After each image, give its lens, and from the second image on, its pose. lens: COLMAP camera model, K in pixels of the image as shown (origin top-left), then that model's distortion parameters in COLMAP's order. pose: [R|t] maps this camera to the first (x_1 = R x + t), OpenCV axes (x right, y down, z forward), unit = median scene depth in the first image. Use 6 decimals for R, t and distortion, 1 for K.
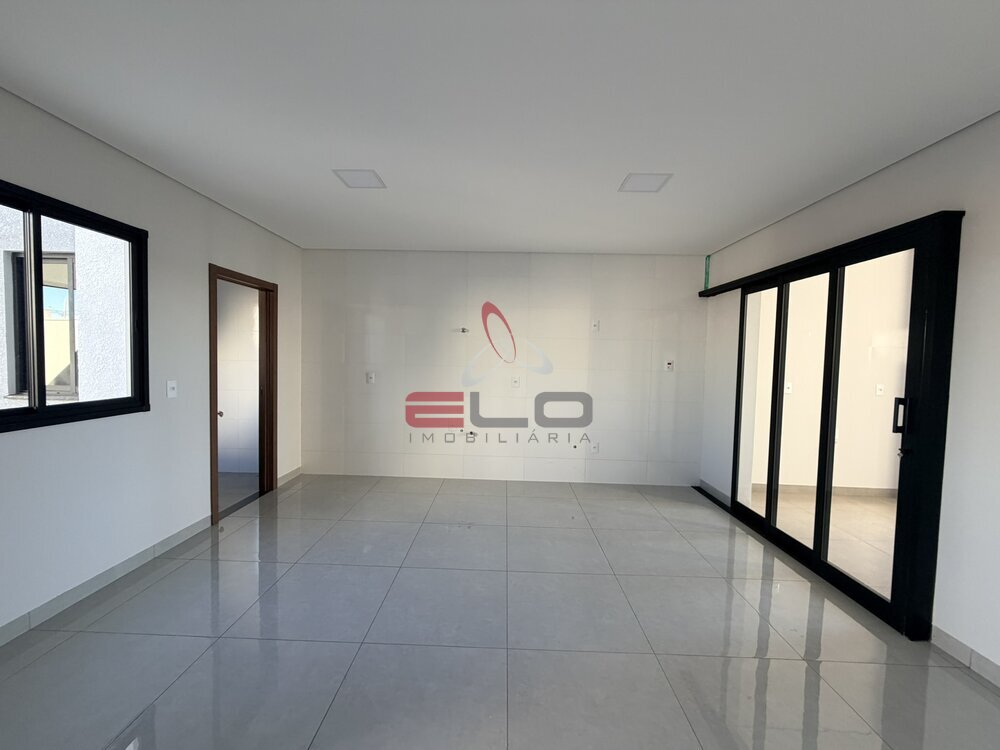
lens RADIAL K [[397.5, 0, 498.2], [0, 397.5, 373.0], [0, 0, 1]] dist [-0.000846, -0.000324]
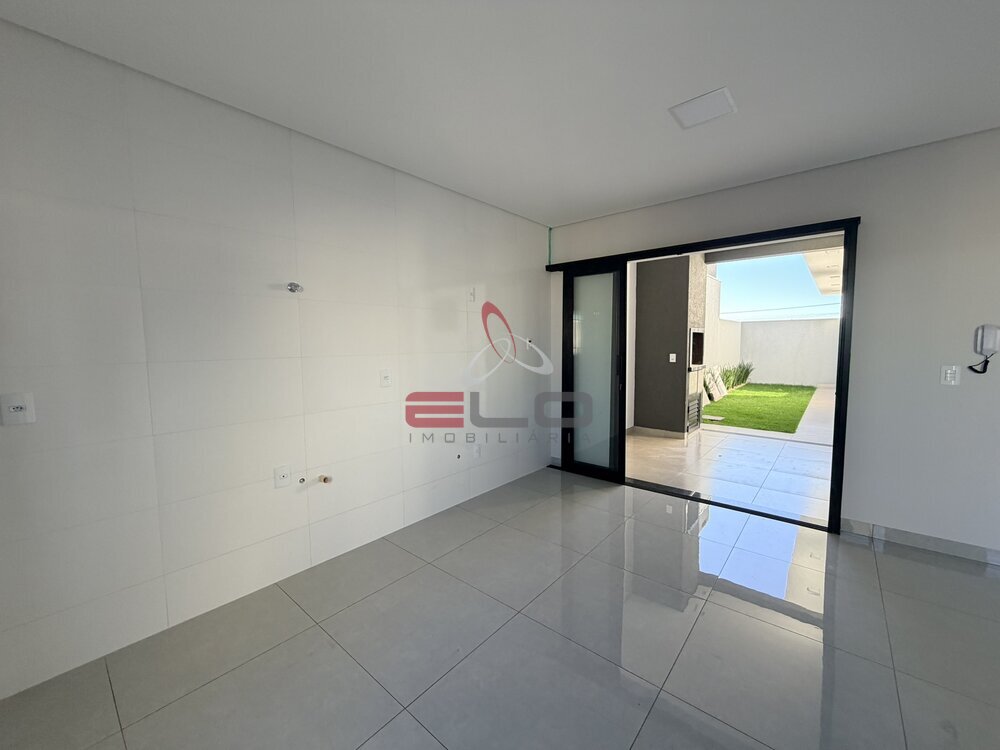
lens RADIAL K [[397.5, 0, 496.5], [0, 397.5, 372.7], [0, 0, 1]] dist [-0.000846, -0.000324]
pose [[0.638746, -0.088181, 0.764348, -0.449038], [0.056400, 0.996104, 0.067786, -0.025320], [-0.767348, -0.000189, 0.641231, 0.659797]]
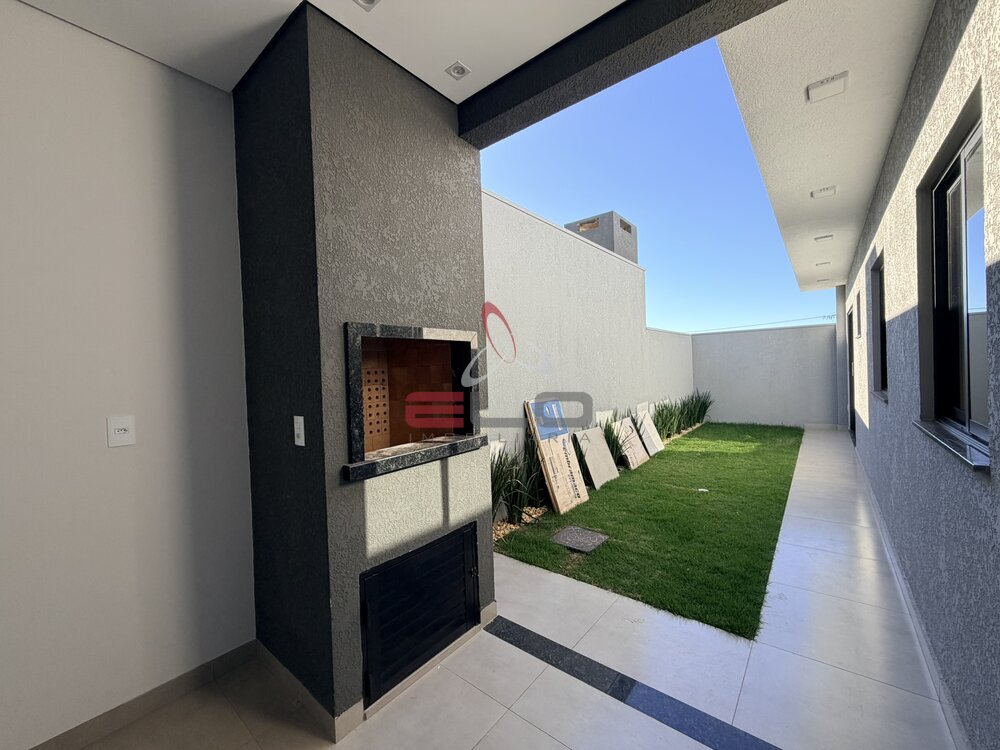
lens RADIAL K [[397.5, 0, 505.4], [0, 397.5, 372.8], [0, 0, 1]] dist [-0.000846, -0.000324]
pose [[0.609675, -0.056914, 0.790606, 1.227233], [0.085731, 0.996303, 0.005610, 0.021077], [-0.788002, 0.064359, 0.612300, 0.675190]]
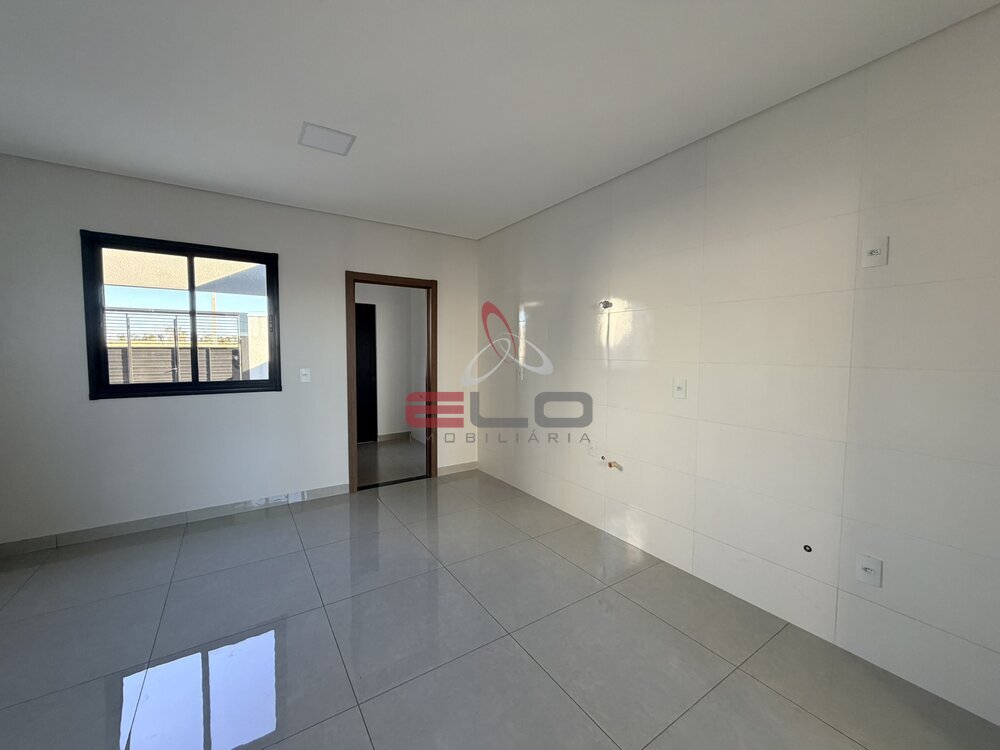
lens RADIAL K [[397.5, 0, 499.7], [0, 397.5, 376.2], [0, 0, 1]] dist [-0.000846, -0.000324]
pose [[0.569082, 0.030017, -0.821733, 0.494806], [-0.026740, 0.999481, 0.017991, 0.002640], [0.821846, 0.011735, 0.569589, 0.684611]]
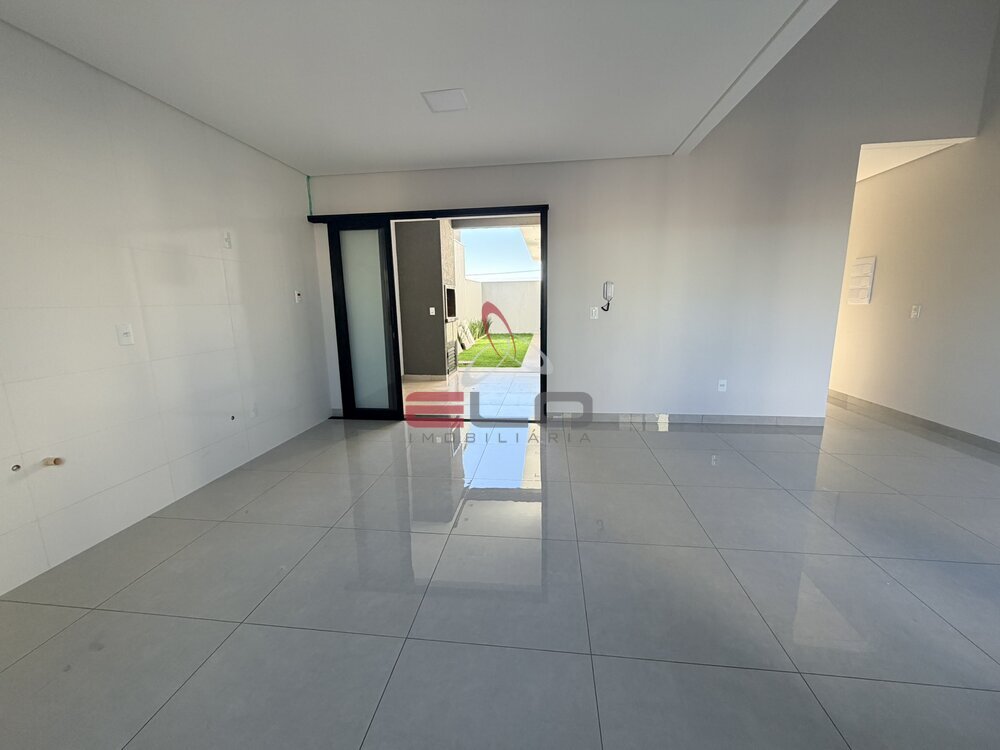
lens RADIAL K [[397.5, 0, 494.4], [0, 397.5, 372.6], [0, 0, 1]] dist [-0.000846, -0.000324]
pose [[0.111603, -0.204313, 0.972523, -0.590219], [0.062680, 0.978135, 0.198299, -0.002457], [-0.991774, 0.038827, 0.121969, 0.643167]]
